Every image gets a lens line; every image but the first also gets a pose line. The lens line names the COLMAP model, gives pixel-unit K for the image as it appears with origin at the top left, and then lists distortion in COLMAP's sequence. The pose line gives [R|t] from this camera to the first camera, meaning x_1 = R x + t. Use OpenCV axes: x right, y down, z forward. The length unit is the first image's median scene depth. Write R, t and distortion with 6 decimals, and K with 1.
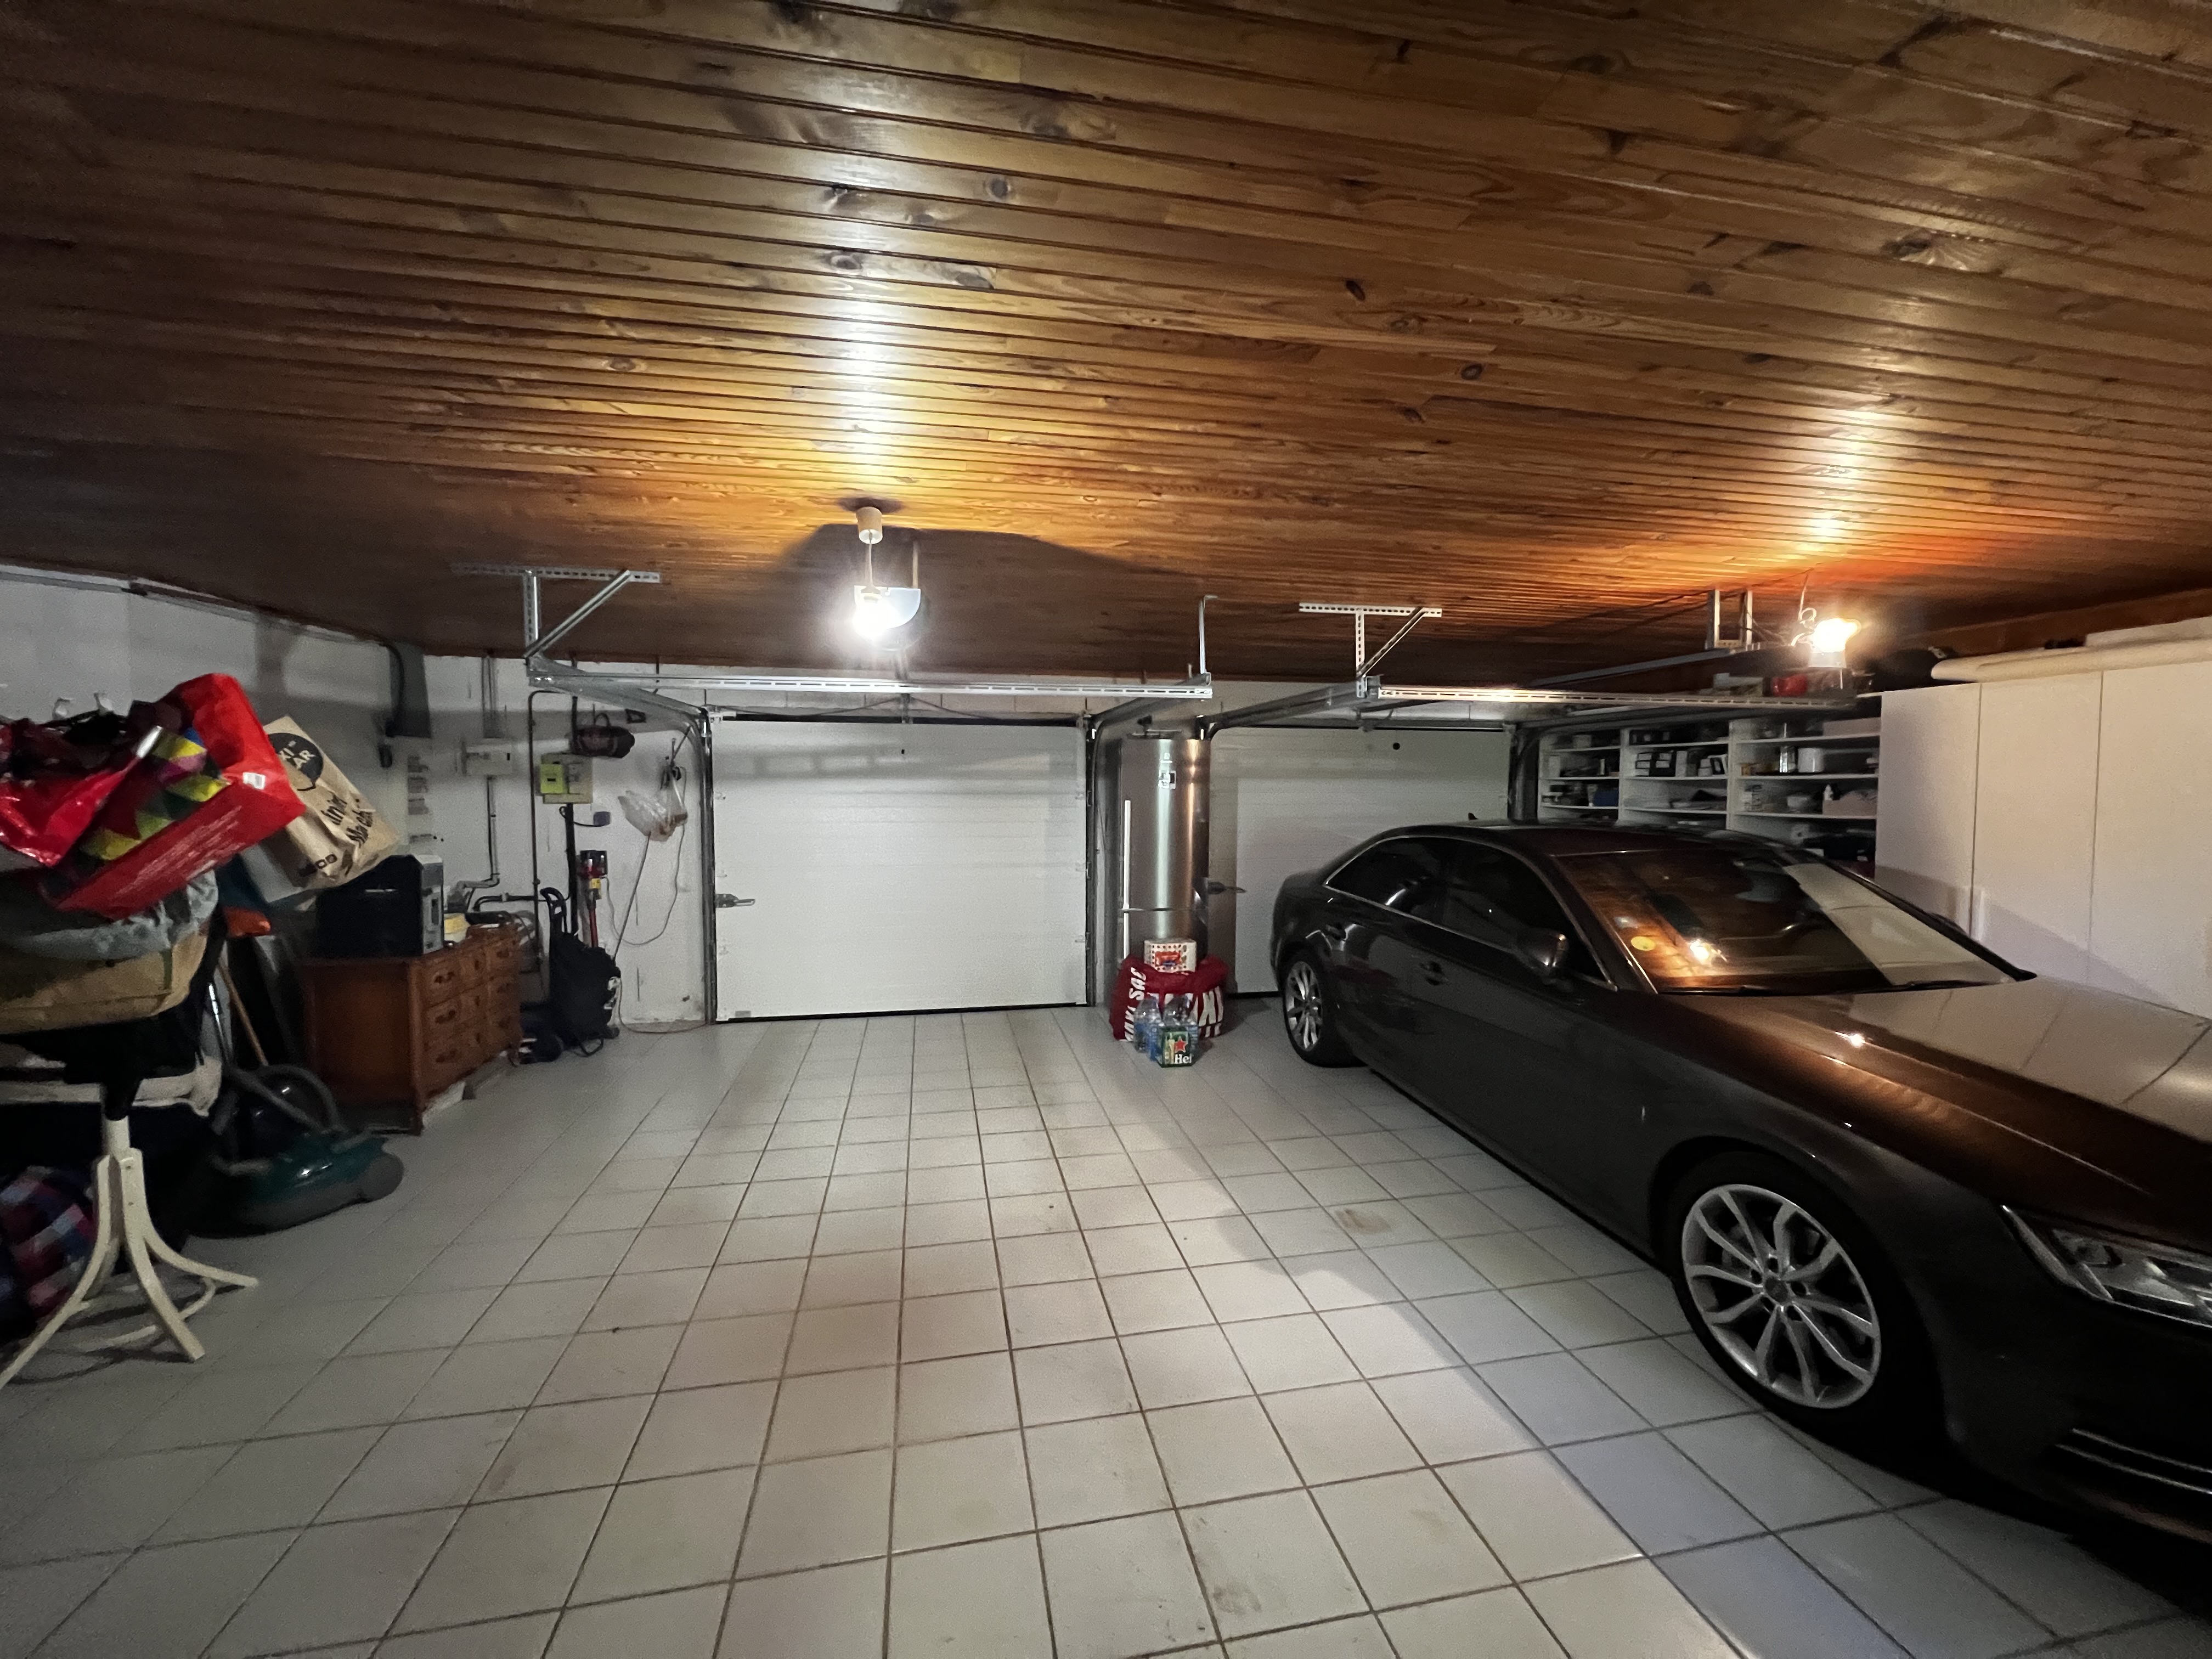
lens RADIAL K [[875.9, 0, 1104.9], [0, 875.9, 827.1], [0, 0, 1]] dist [-0.008429, 0.000035]
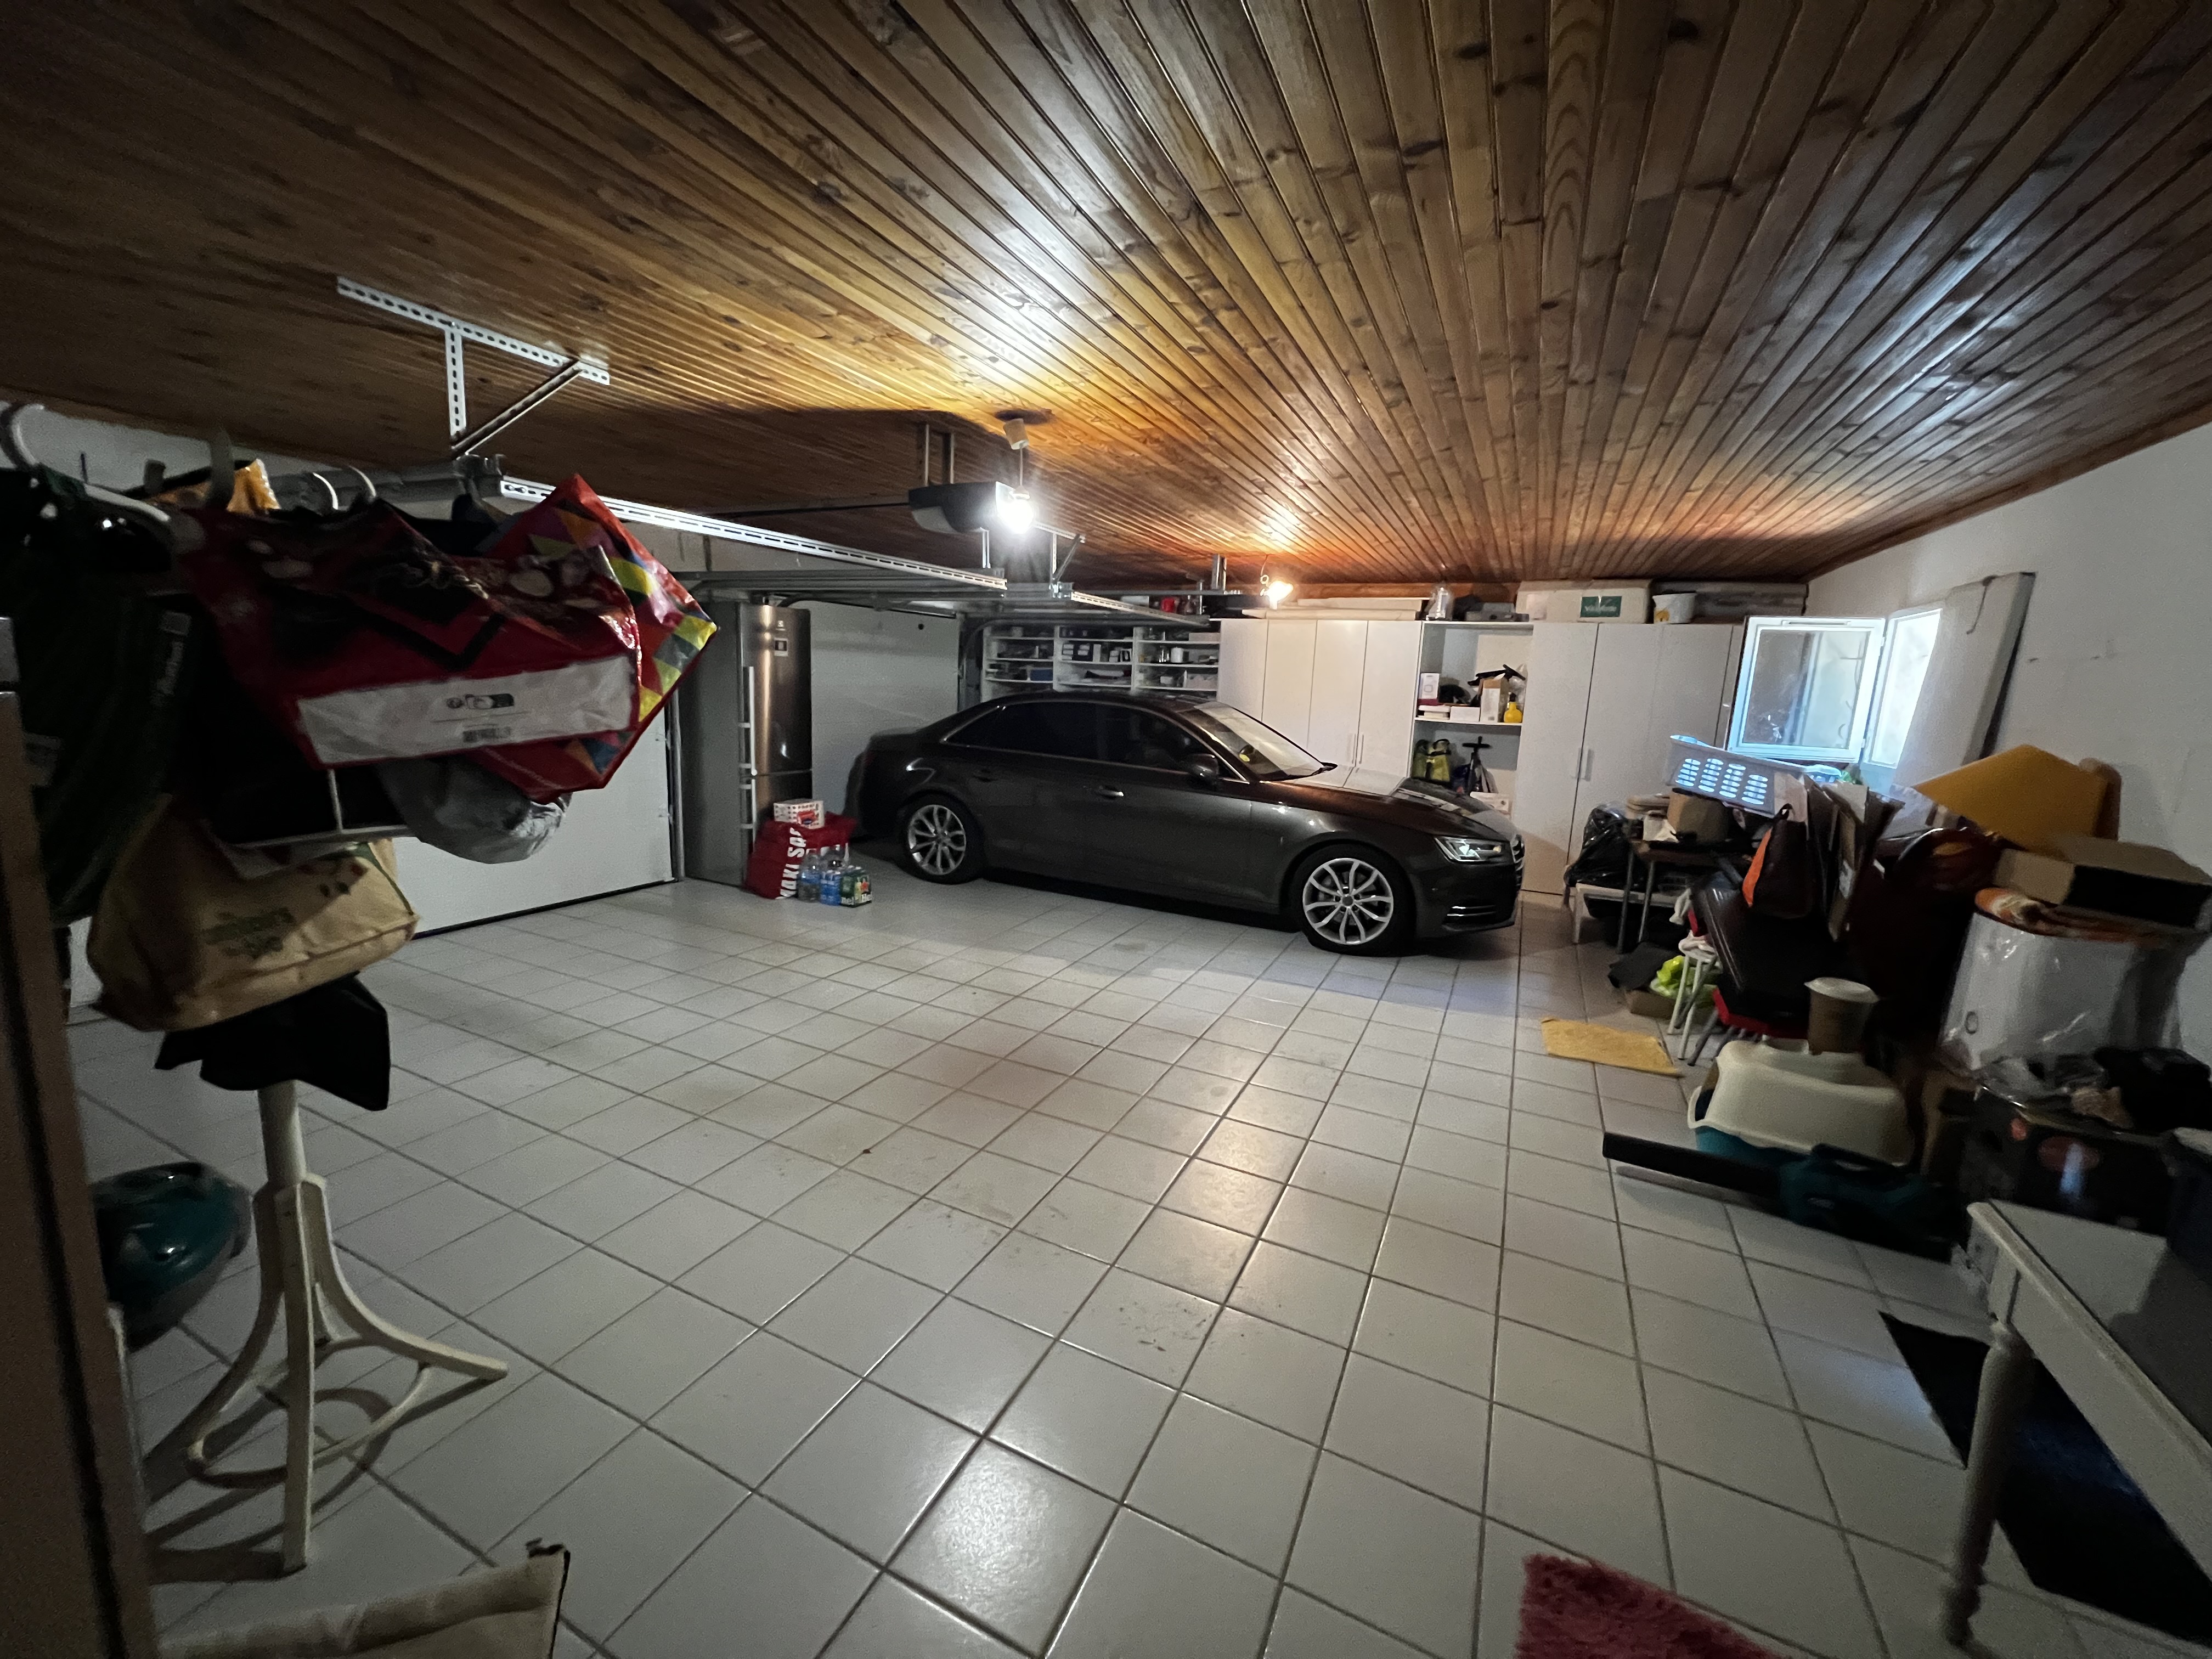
lens RADIAL K [[875.9, 0, 1102.9], [0, 875.9, 819.9], [0, 0, 1]] dist [-0.008429, 0.000035]
pose [[0.607431, -0.107443, 0.787073, -0.691953], [-0.000684, 0.990740, 0.135773, 0.009250], [-0.794372, -0.083011, 0.601732, 0.081594]]
